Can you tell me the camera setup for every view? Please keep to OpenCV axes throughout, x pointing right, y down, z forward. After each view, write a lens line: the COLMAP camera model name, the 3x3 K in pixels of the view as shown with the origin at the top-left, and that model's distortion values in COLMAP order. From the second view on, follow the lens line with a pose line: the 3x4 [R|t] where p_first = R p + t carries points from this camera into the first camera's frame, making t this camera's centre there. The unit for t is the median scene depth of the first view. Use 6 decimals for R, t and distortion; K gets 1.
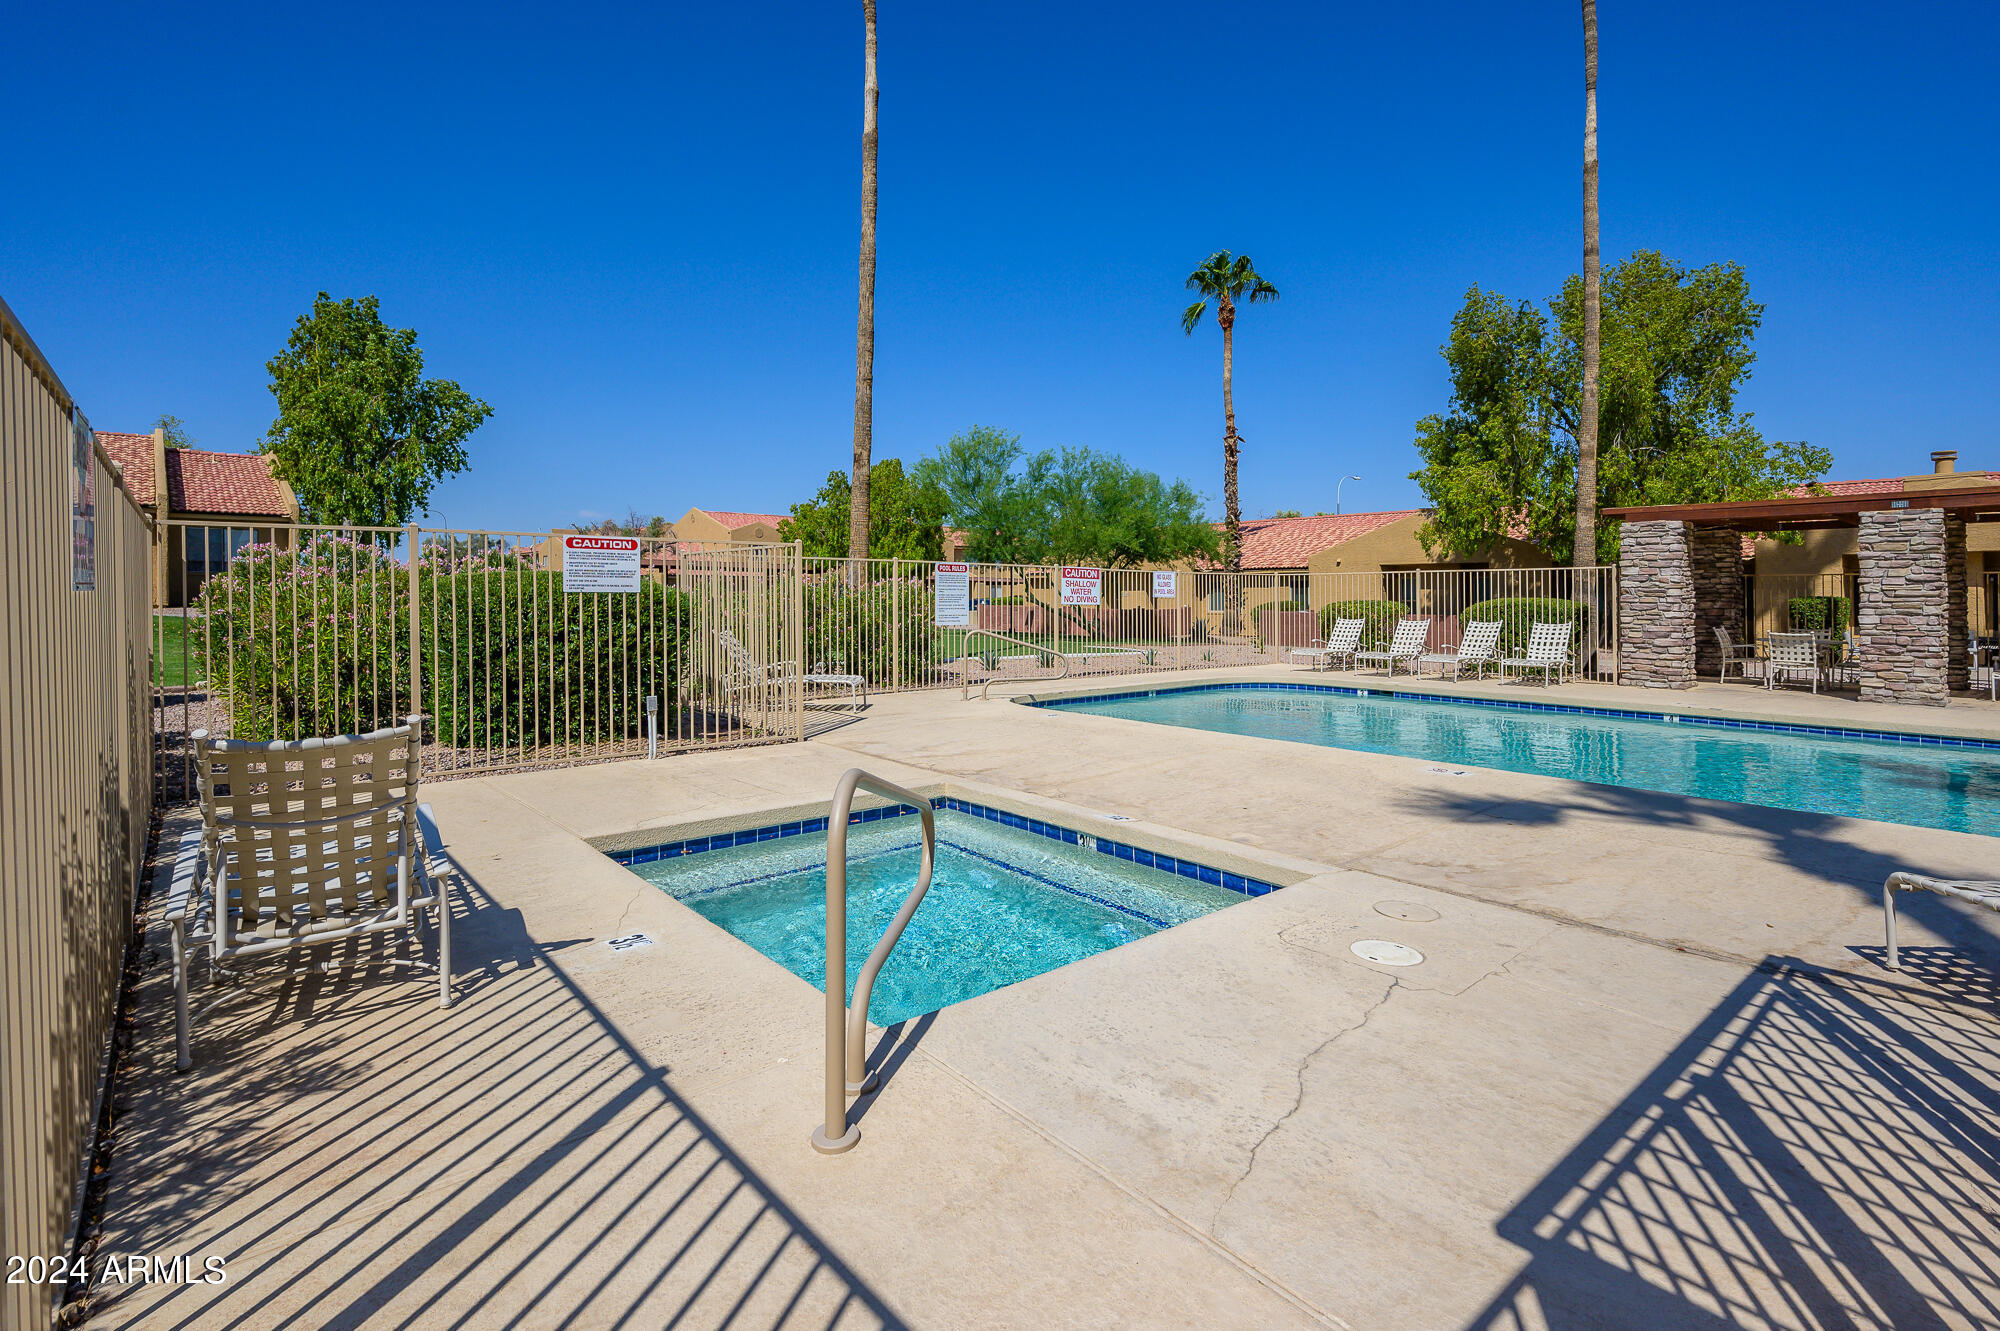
lens RADIAL K [[973.3, 0, 1003.4], [0, 973.3, 578.0], [0, 0, 1]] dist [0.000228, -0.000278]
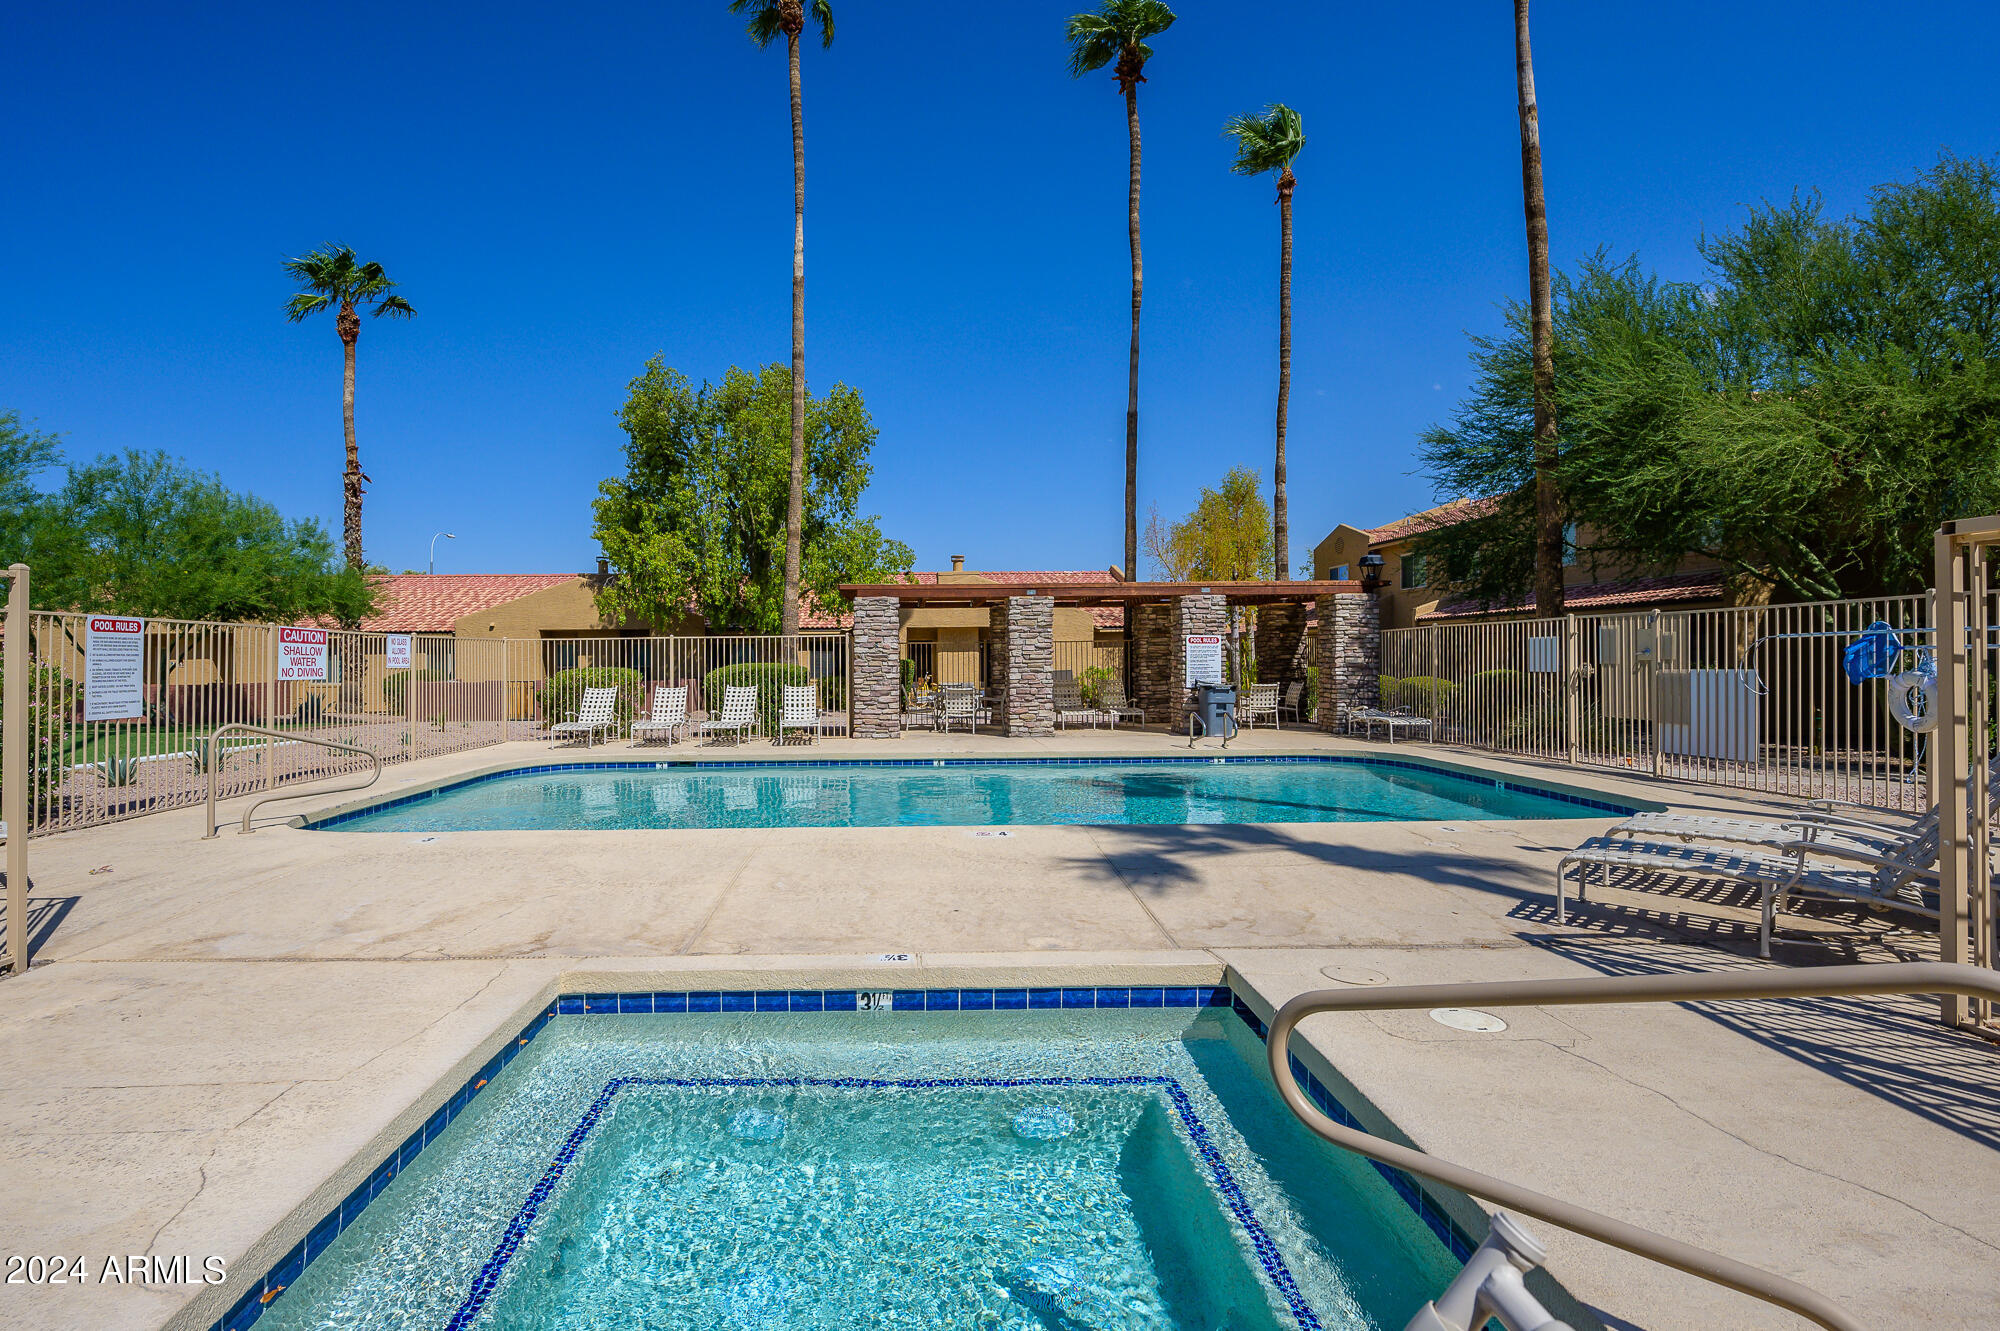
lens RADIAL K [[958.2, 0, 992.0], [0, 958.2, 633.3], [0, 0, 1]] dist [-0.000227, -0.001020]
pose [[0.629518, 0.013017, 0.776877, -0.127682], [-0.004029, 0.999901, -0.013489, 0.000704], [-0.776975, 0.005361, 0.629508, 0.142271]]
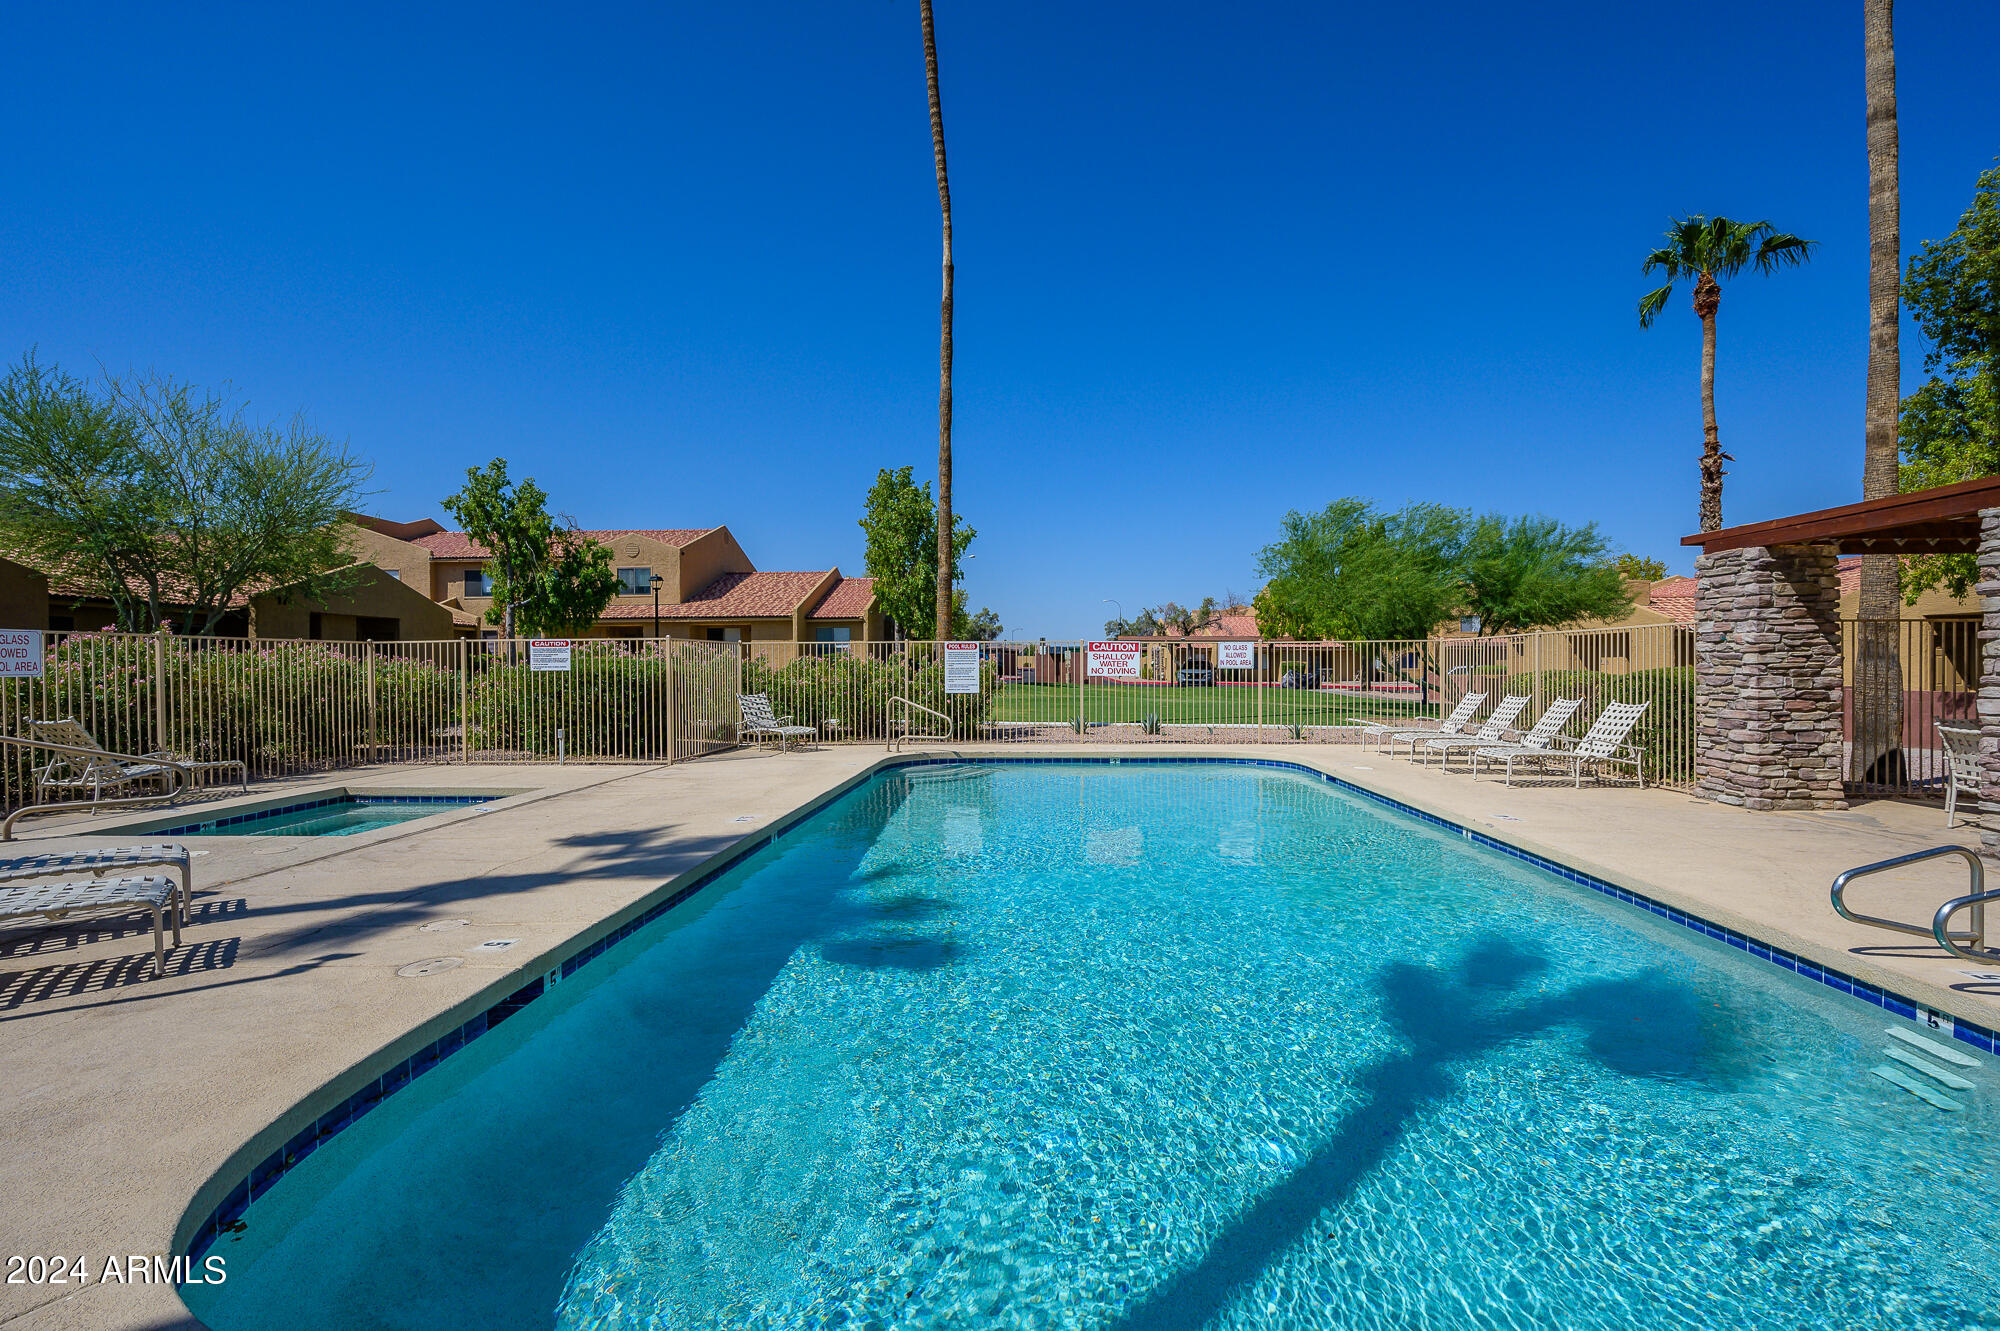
lens RADIAL K [[895.7, 0, 1000.0], [0, 895.7, 665.5], [0, 0, 1]] dist [-0.002401, -0.000253]
pose [[0.709372, -0.006800, -0.704802, 0.751864], [0.020685, 0.999724, 0.011175, 0.002281], [0.704531, -0.022506, 0.709316, 0.228185]]
